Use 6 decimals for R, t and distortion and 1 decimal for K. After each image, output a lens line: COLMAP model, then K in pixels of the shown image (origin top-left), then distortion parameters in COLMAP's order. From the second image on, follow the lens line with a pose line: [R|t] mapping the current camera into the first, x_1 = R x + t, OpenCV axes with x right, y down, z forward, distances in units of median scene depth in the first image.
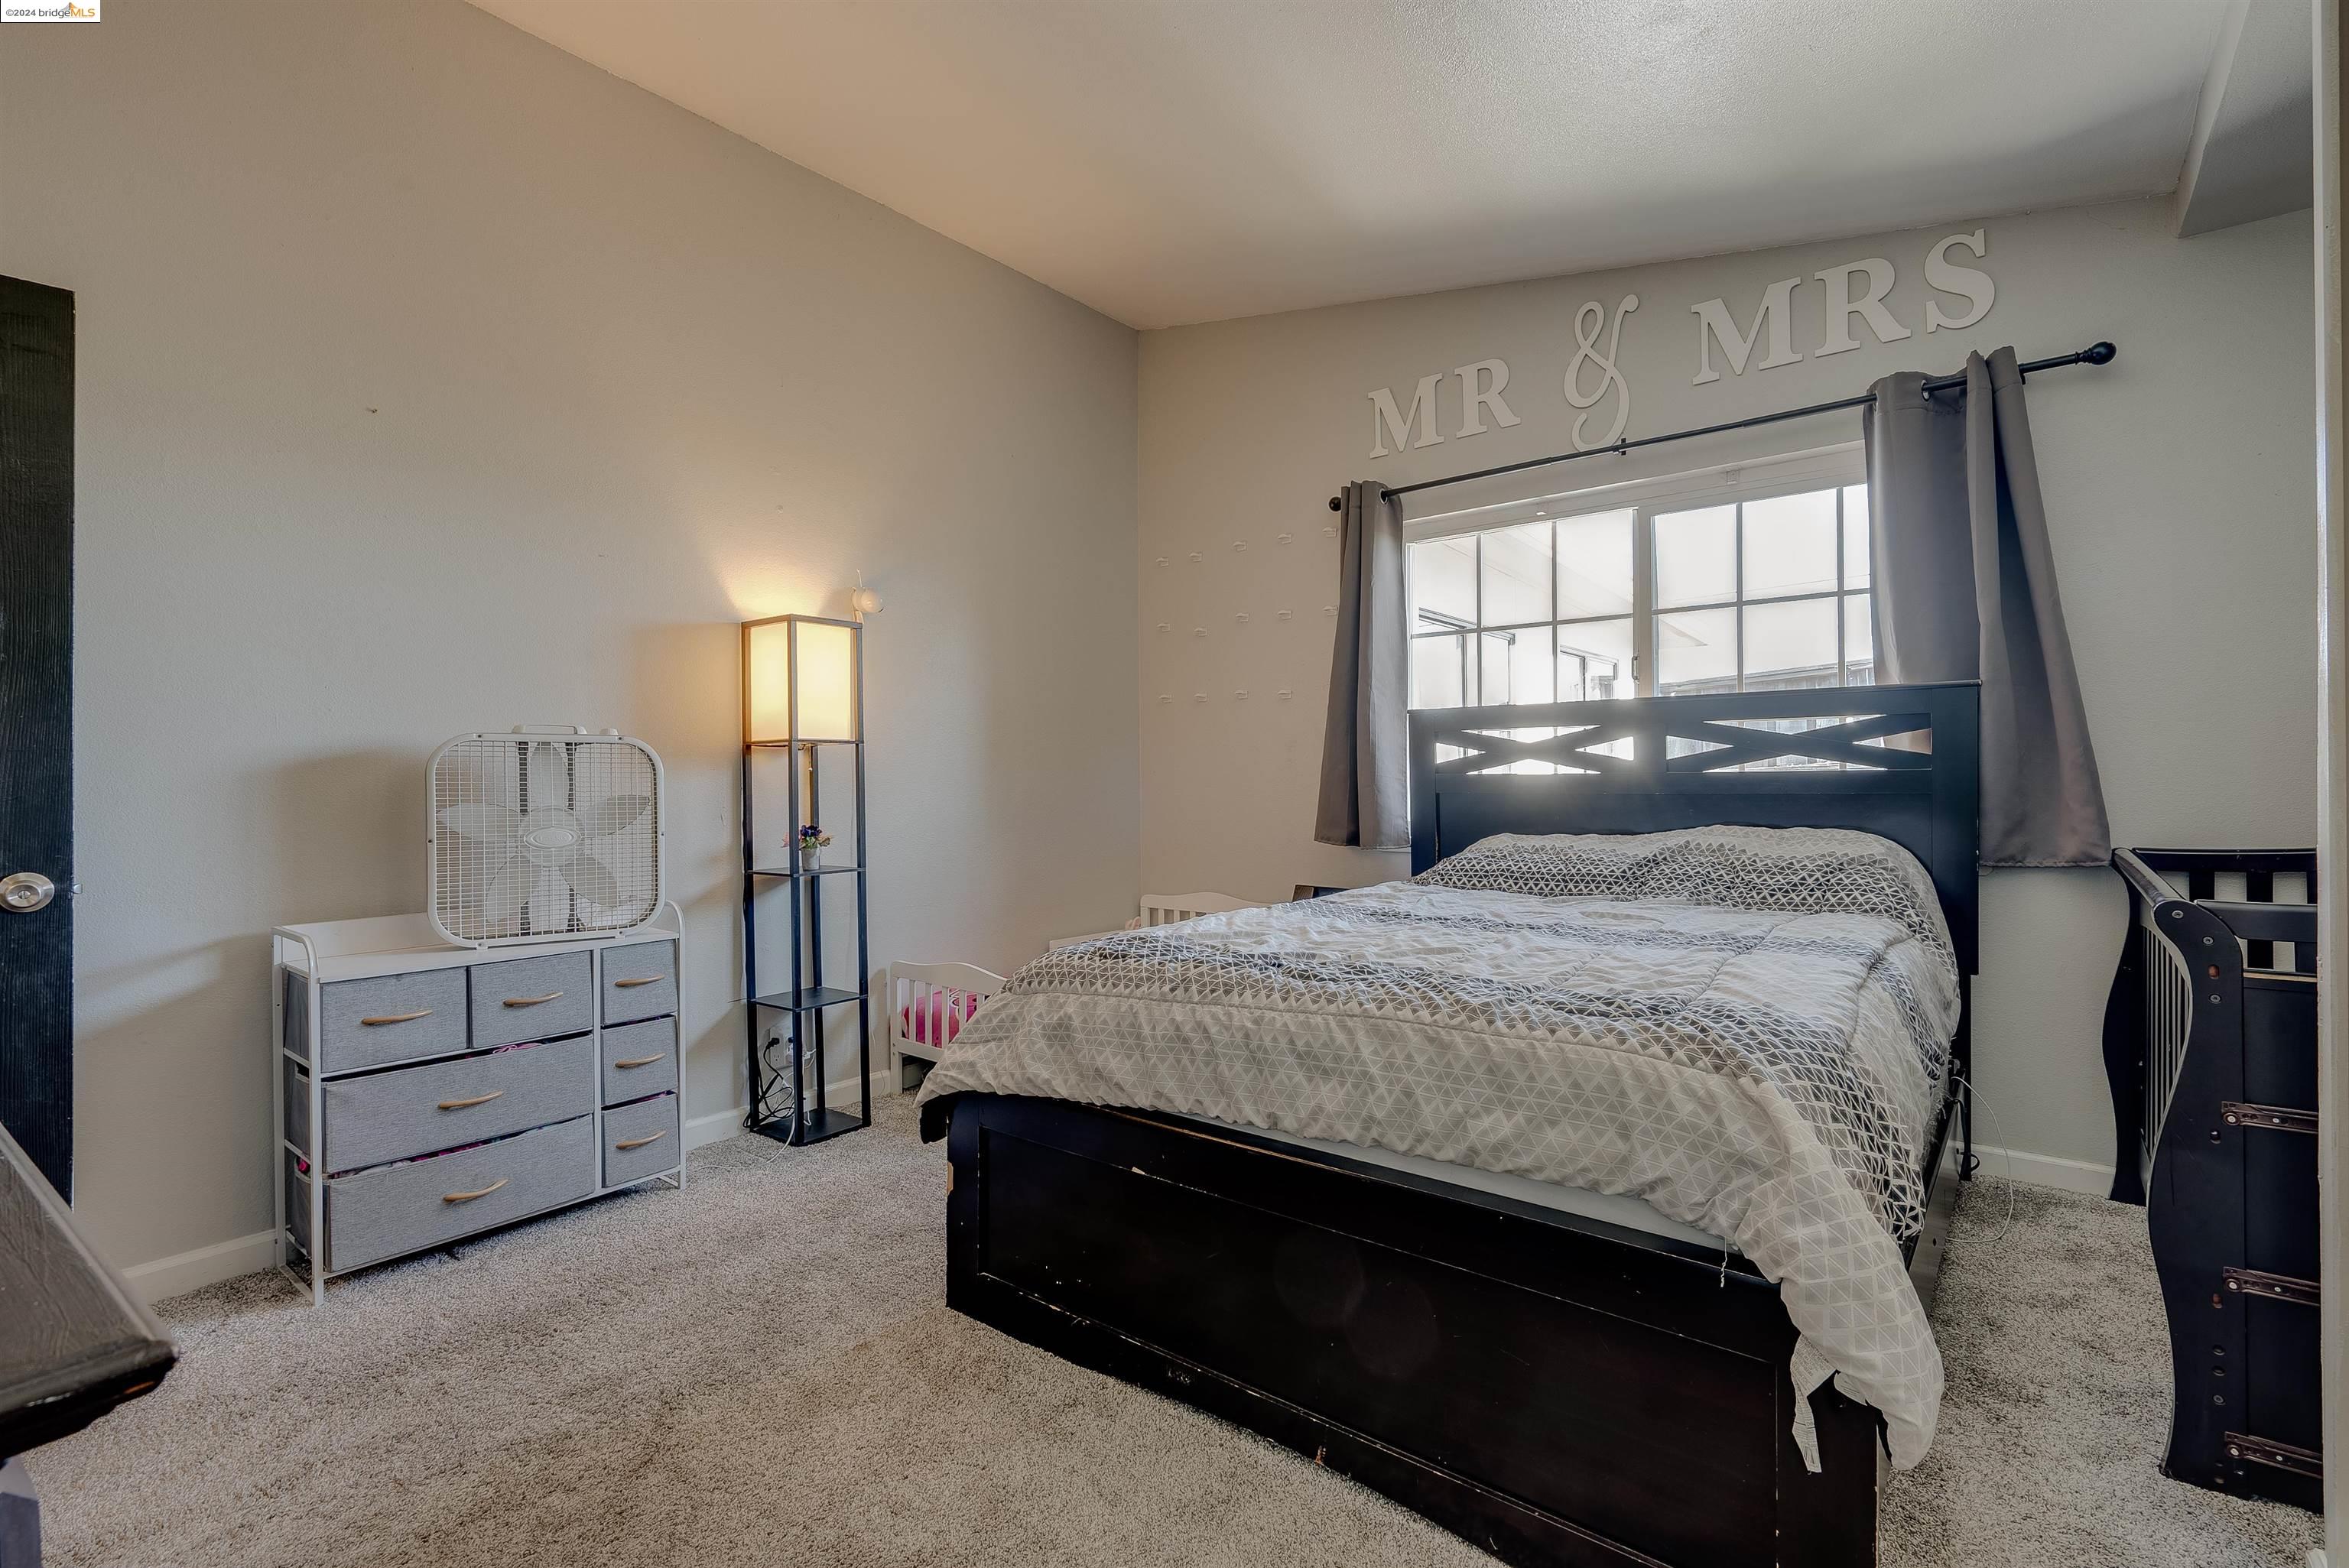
lens RADIAL K [[1068.8, 0, 1153.5], [0, 1068.8, 772.8], [0, 0, 1]] dist [-0.003099, 0.001485]
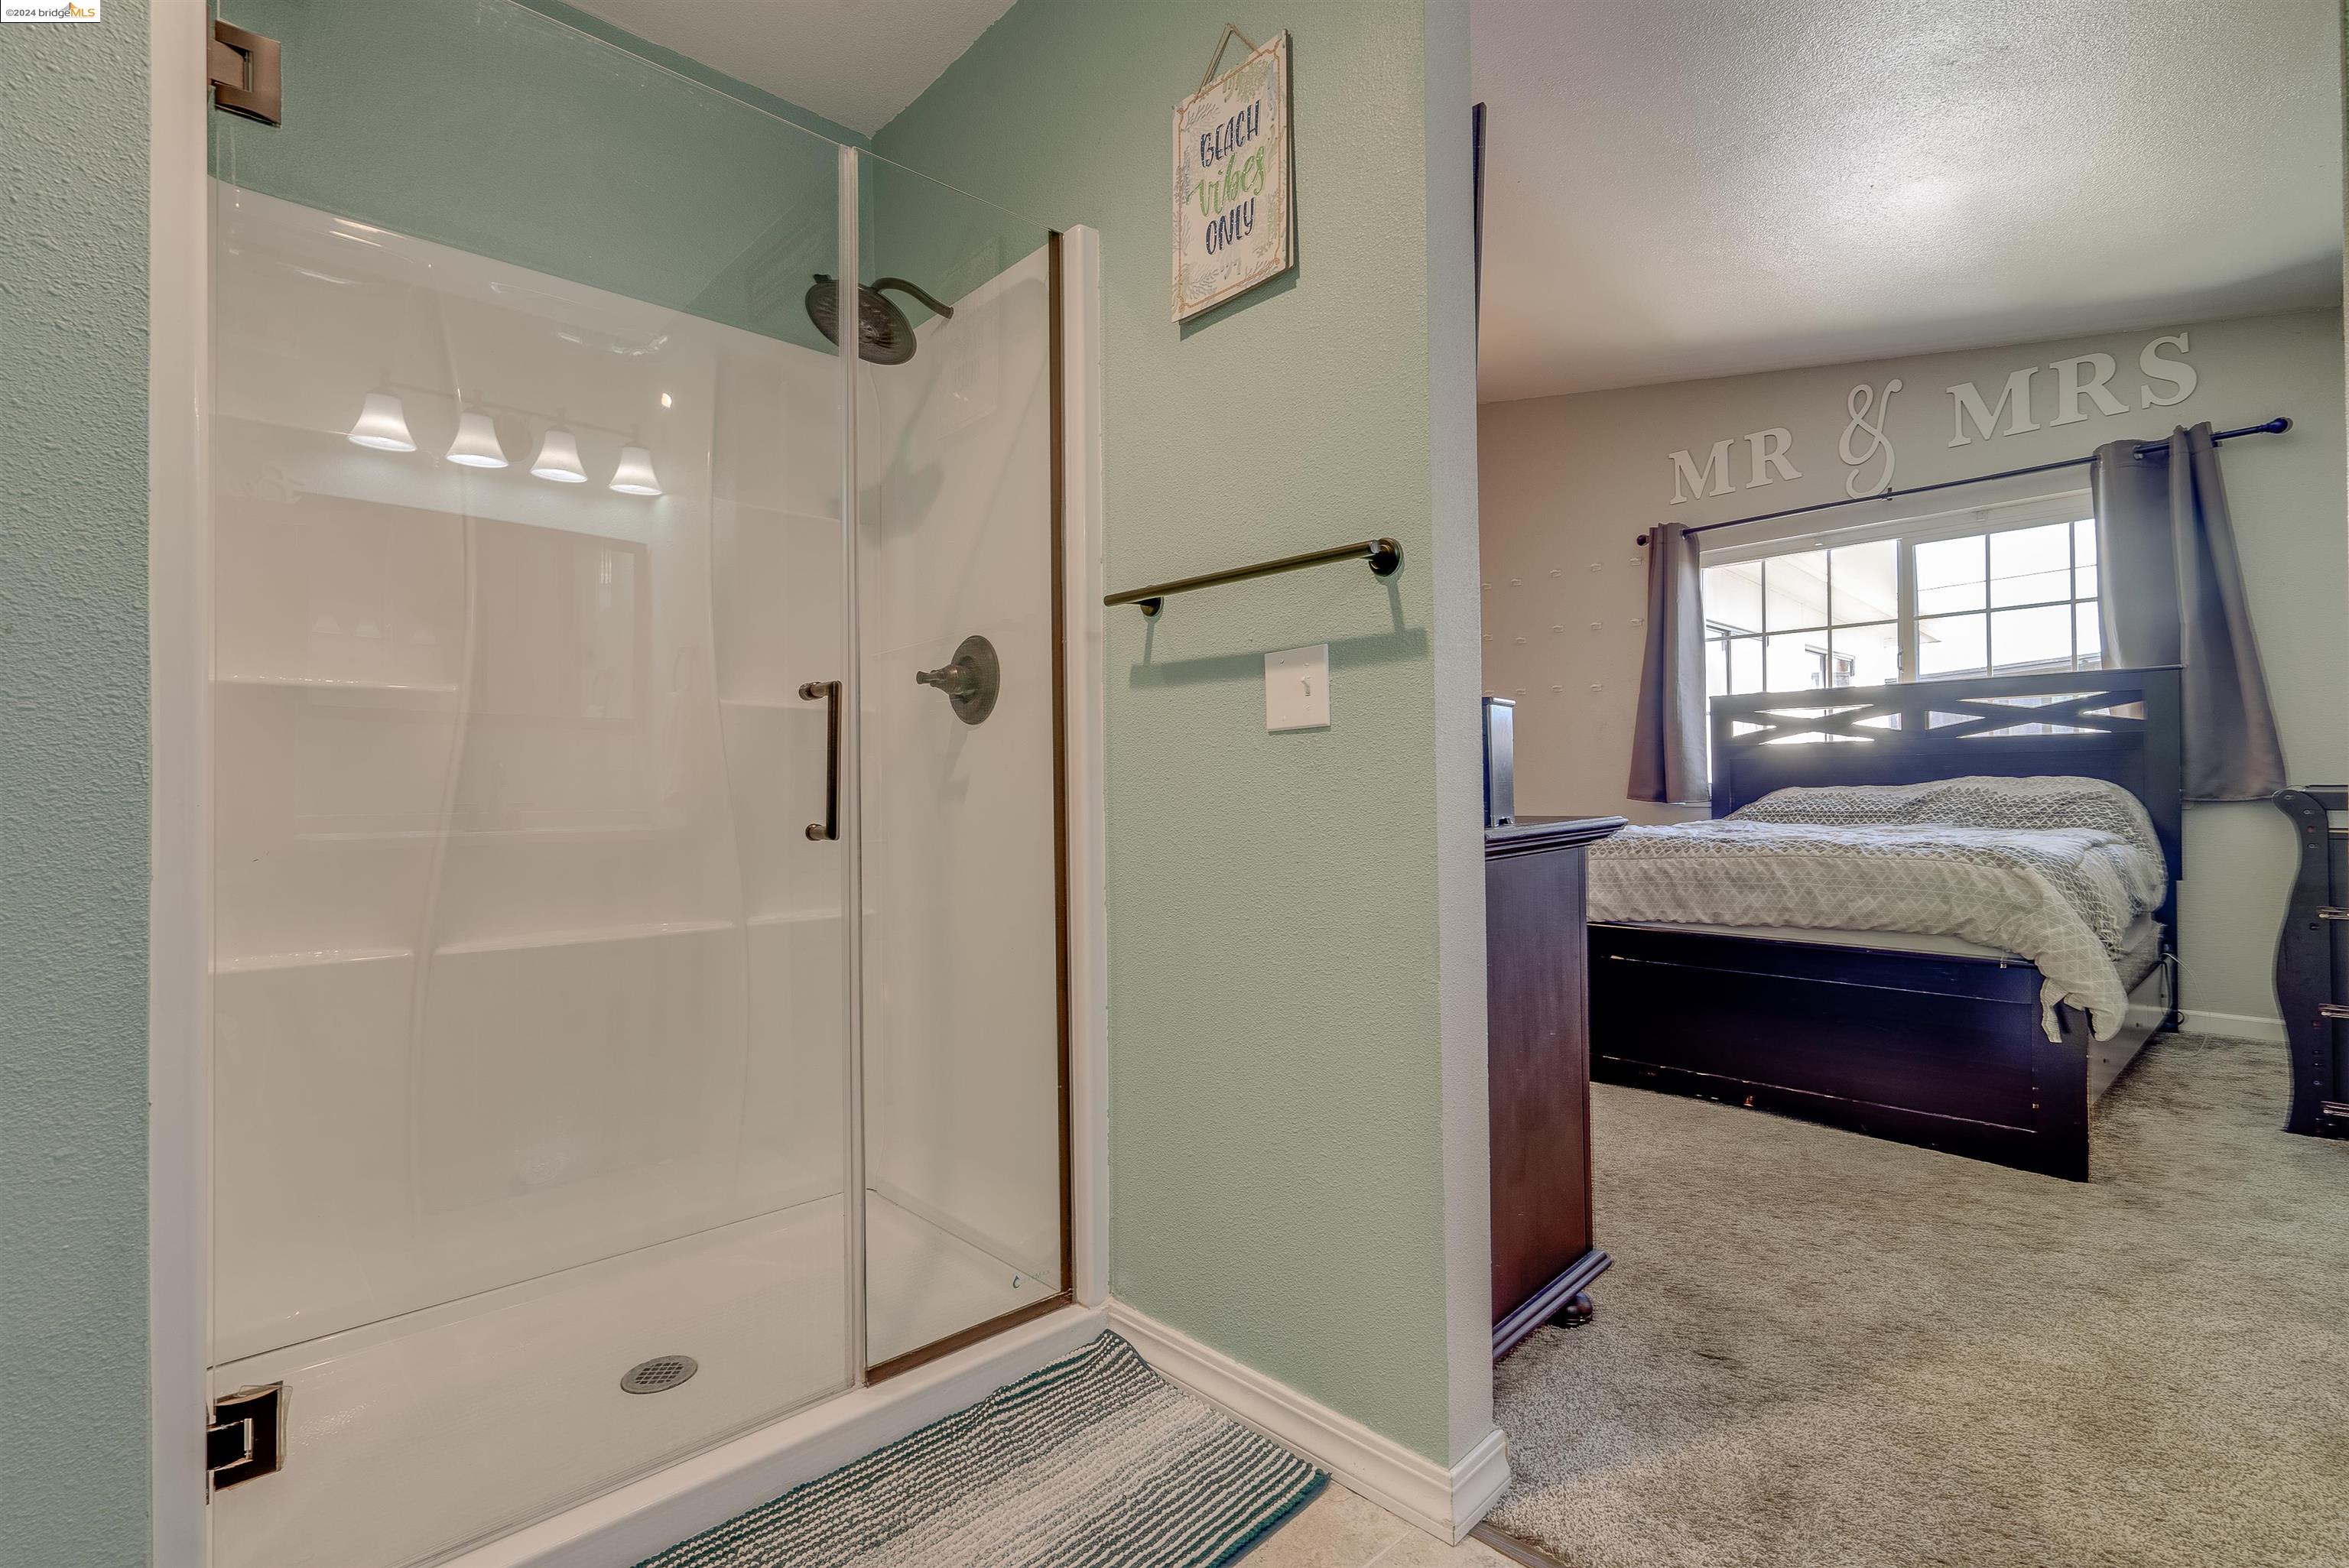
lens RADIAL K [[1068.8, 0, 1161.9], [0, 1068.8, 777.7], [0, 0, 1]] dist [-0.003099, 0.001485]
pose [[0.990611, -0.002278, -0.136690, -0.320891], [0.001717, 0.999990, -0.004220, 0.058102], [0.136698, 0.003945, 0.990605, -0.506384]]
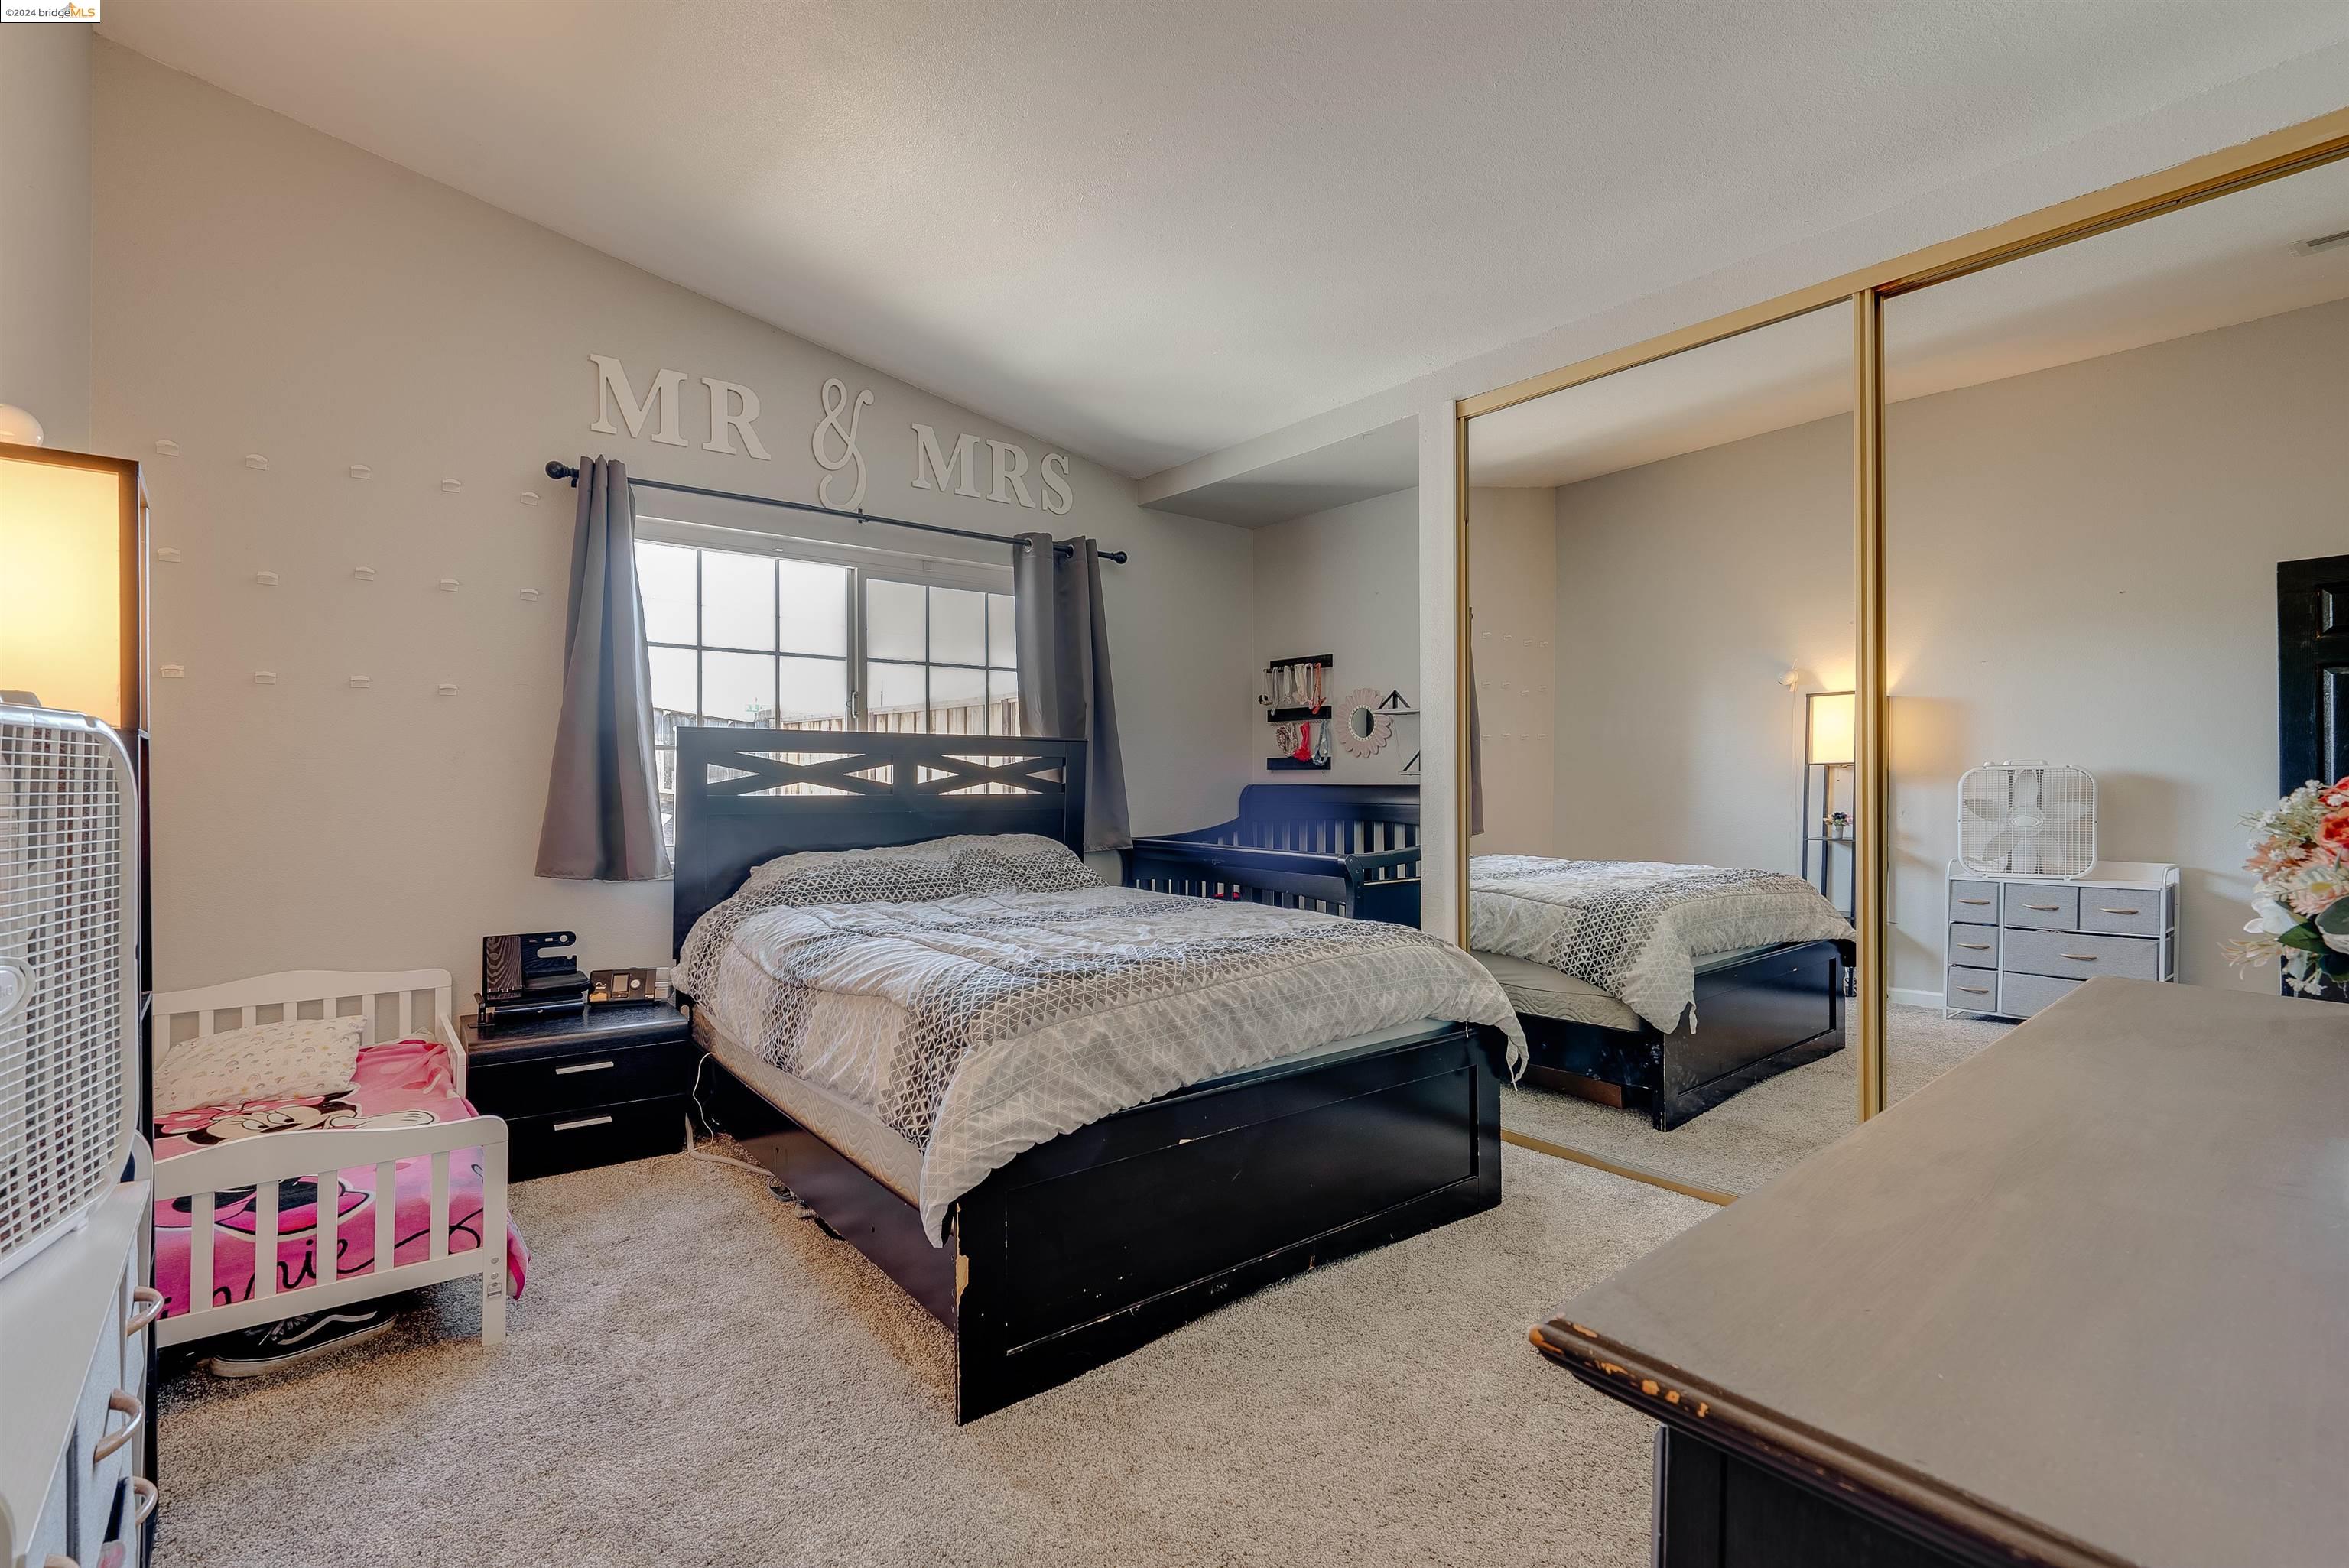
lens RADIAL K [[1068.8, 0, 1181.3], [0, 1068.8, 778.1], [0, 0, 1]] dist [-0.003099, 0.001485]
pose [[0.207569, 0.012587, 0.978139, -0.742579], [-0.006495, 0.999913, -0.011489, -0.007972], [-0.978199, -0.003968, 0.207633, 0.484555]]
